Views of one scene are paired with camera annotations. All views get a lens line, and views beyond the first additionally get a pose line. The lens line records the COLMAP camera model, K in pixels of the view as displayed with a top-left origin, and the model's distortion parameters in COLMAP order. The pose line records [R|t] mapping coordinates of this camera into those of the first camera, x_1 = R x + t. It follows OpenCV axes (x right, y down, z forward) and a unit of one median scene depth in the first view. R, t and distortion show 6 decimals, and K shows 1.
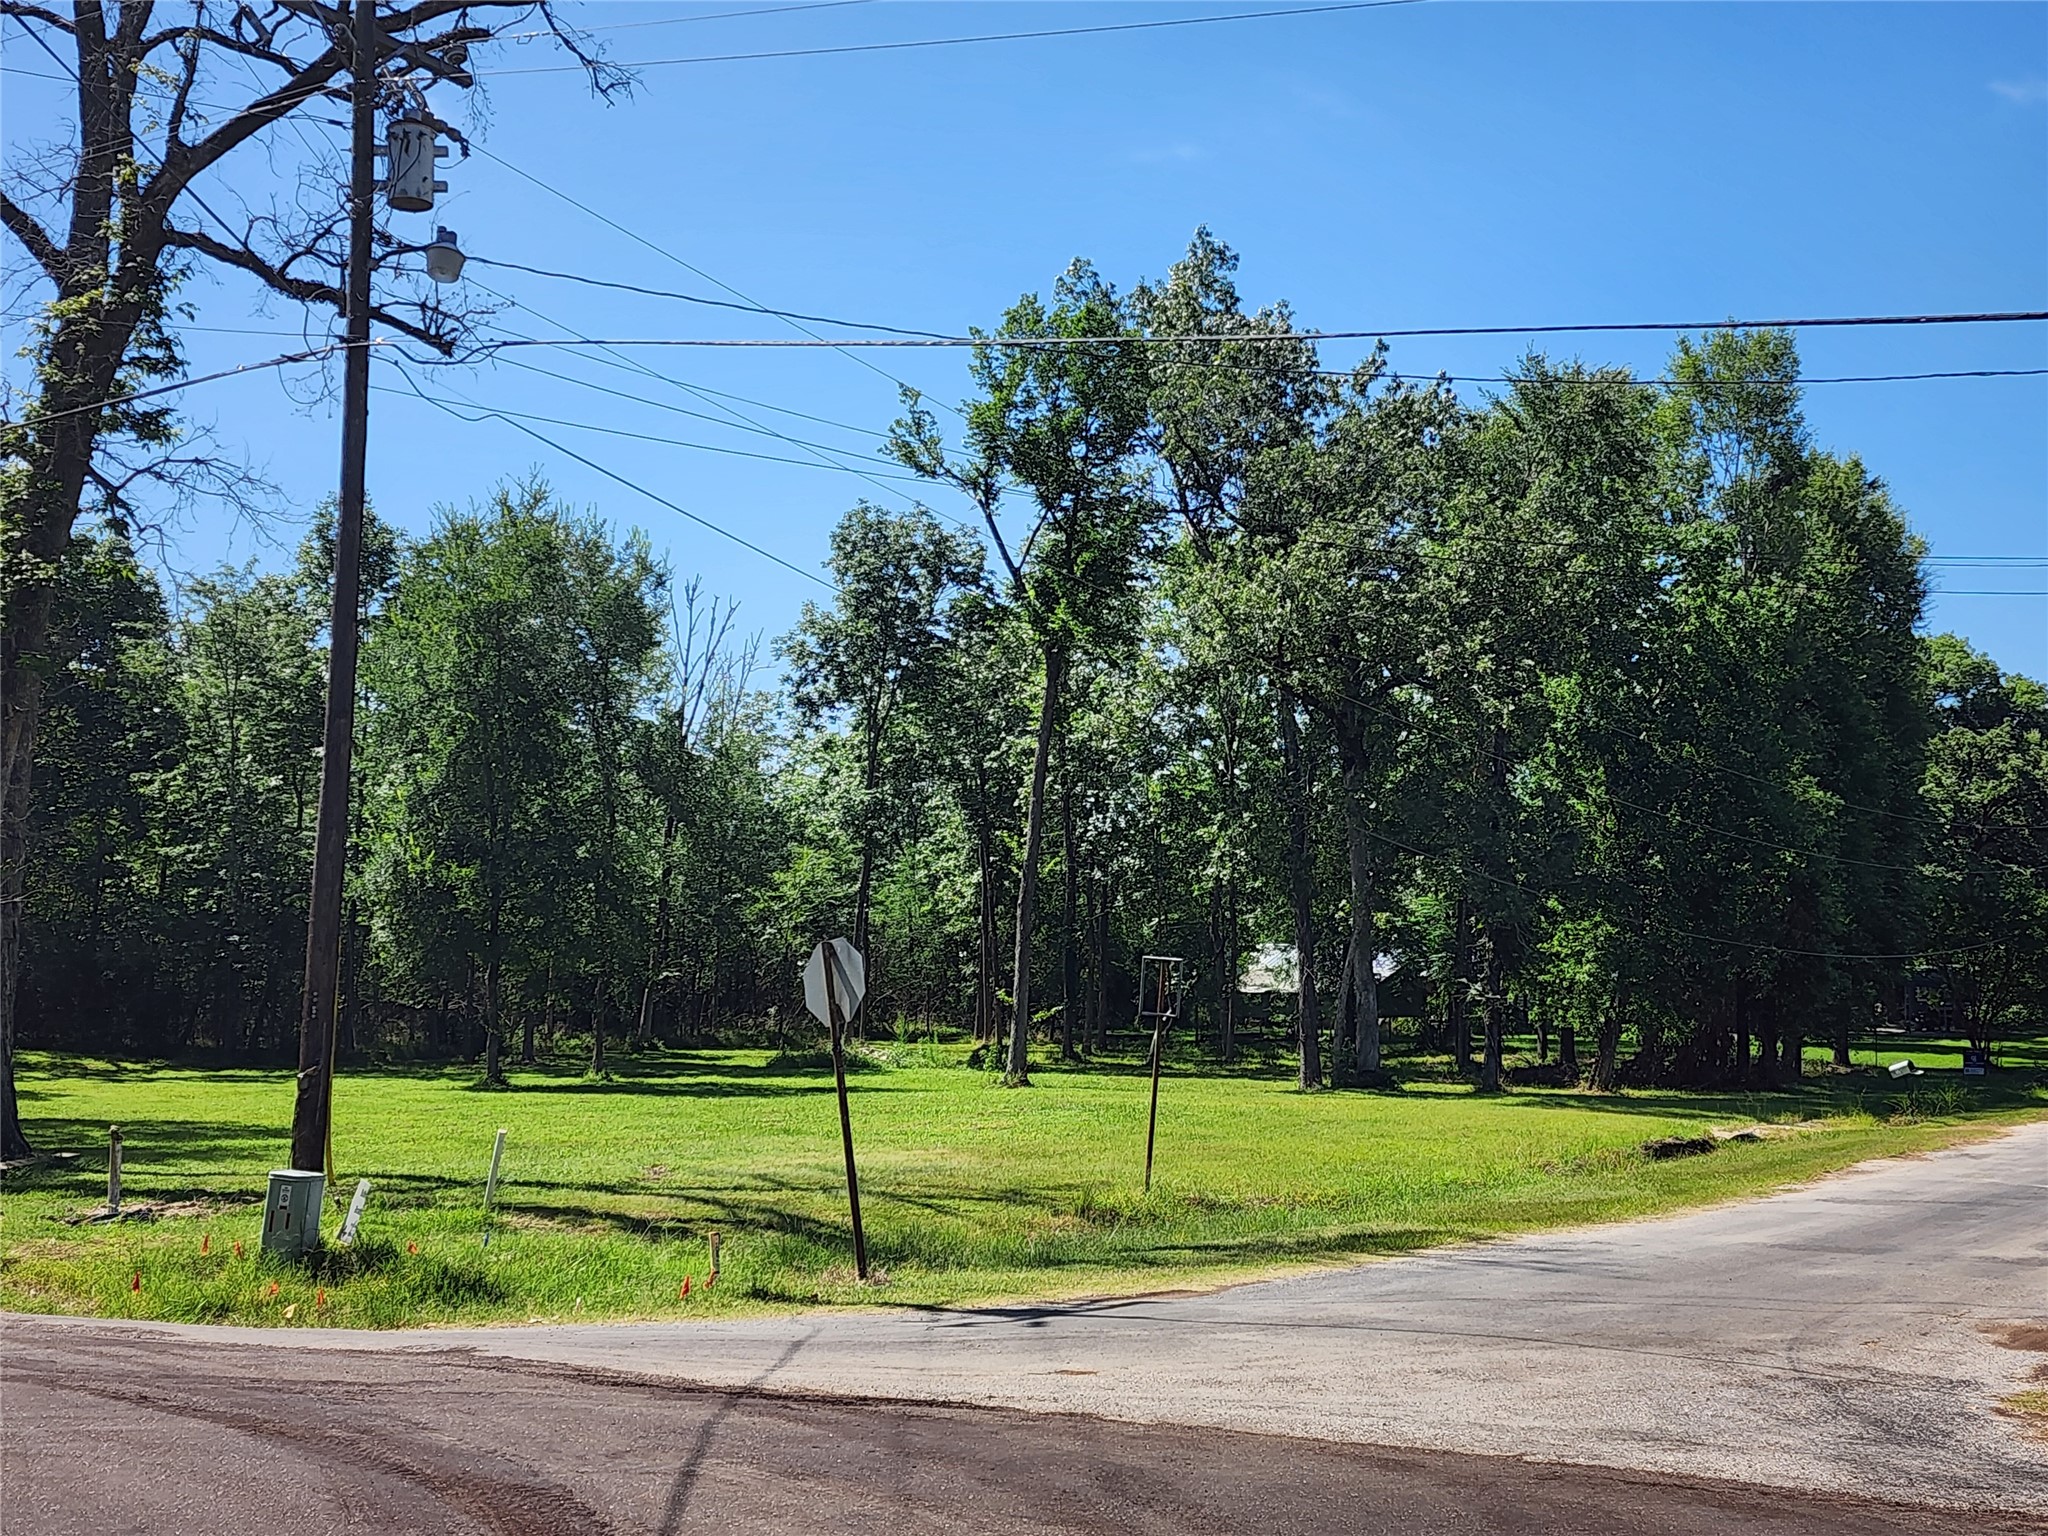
lens RADIAL K [[2920.1, 0, 1121.6], [0, 2920.1, 825.9], [0, 0, 1]] dist [0.180038, -0.760126]
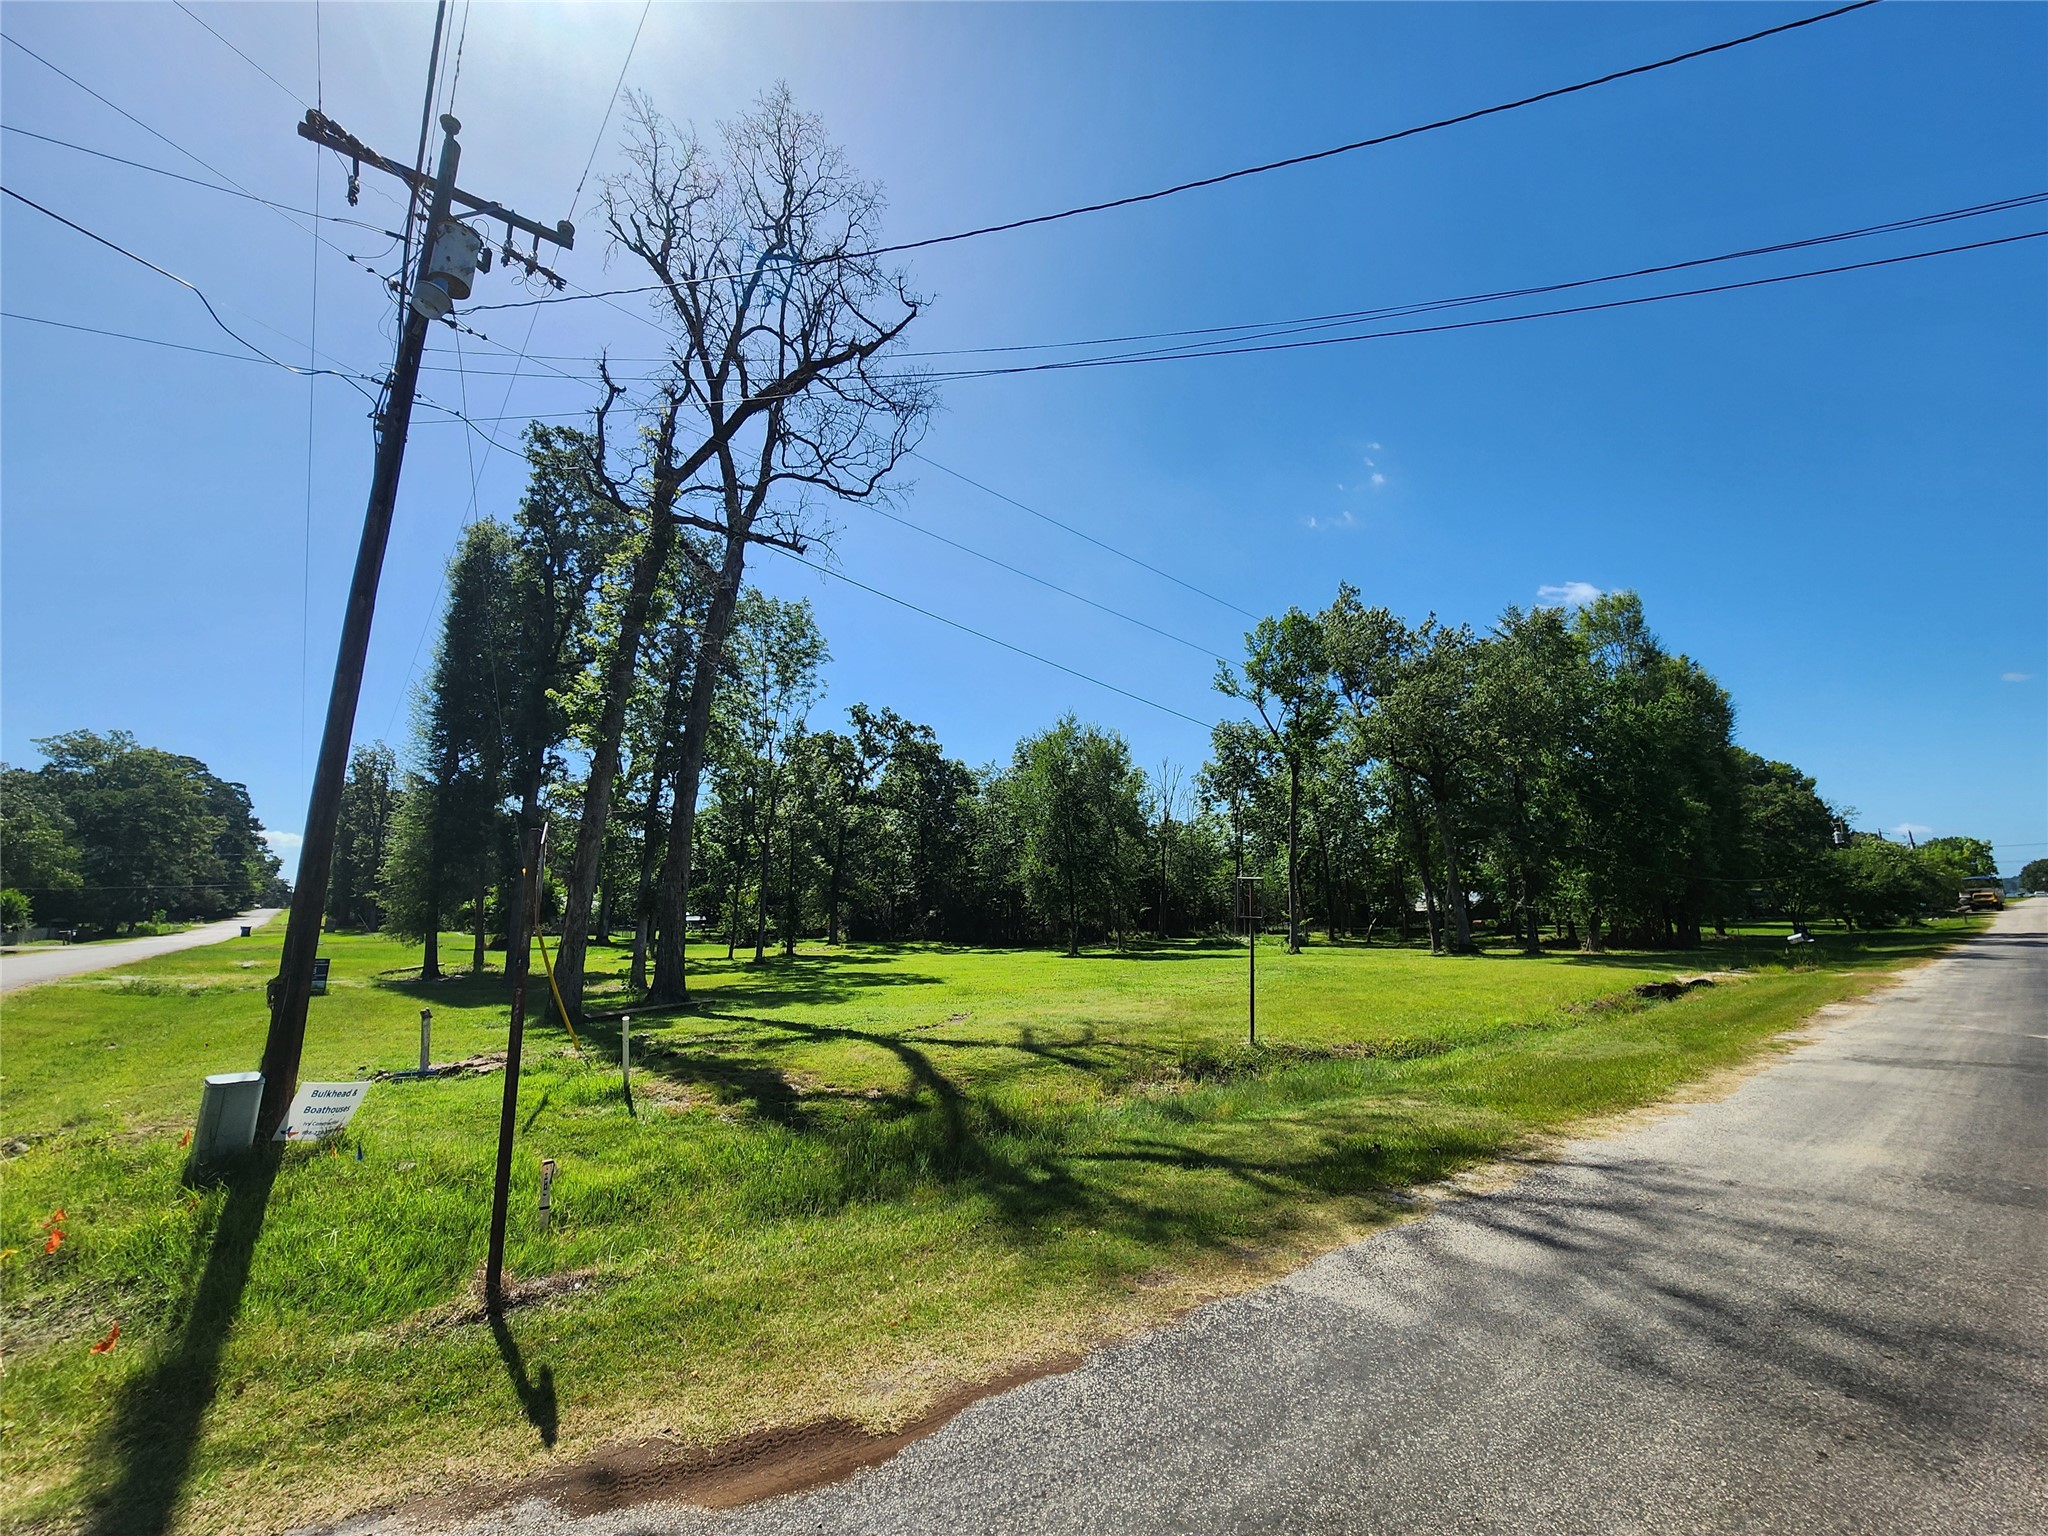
lens RADIAL K [[865.5, 0, 1013.0], [0, 865.5, 761.5], [0, 0, 1]] dist [-0.006155, -0.000388]
pose [[0.916452, -0.095712, -0.388529, 0.039765], [0.046833, 0.989955, -0.133401, 0.020520], [0.397395, 0.104060, 0.911729, 0.285192]]
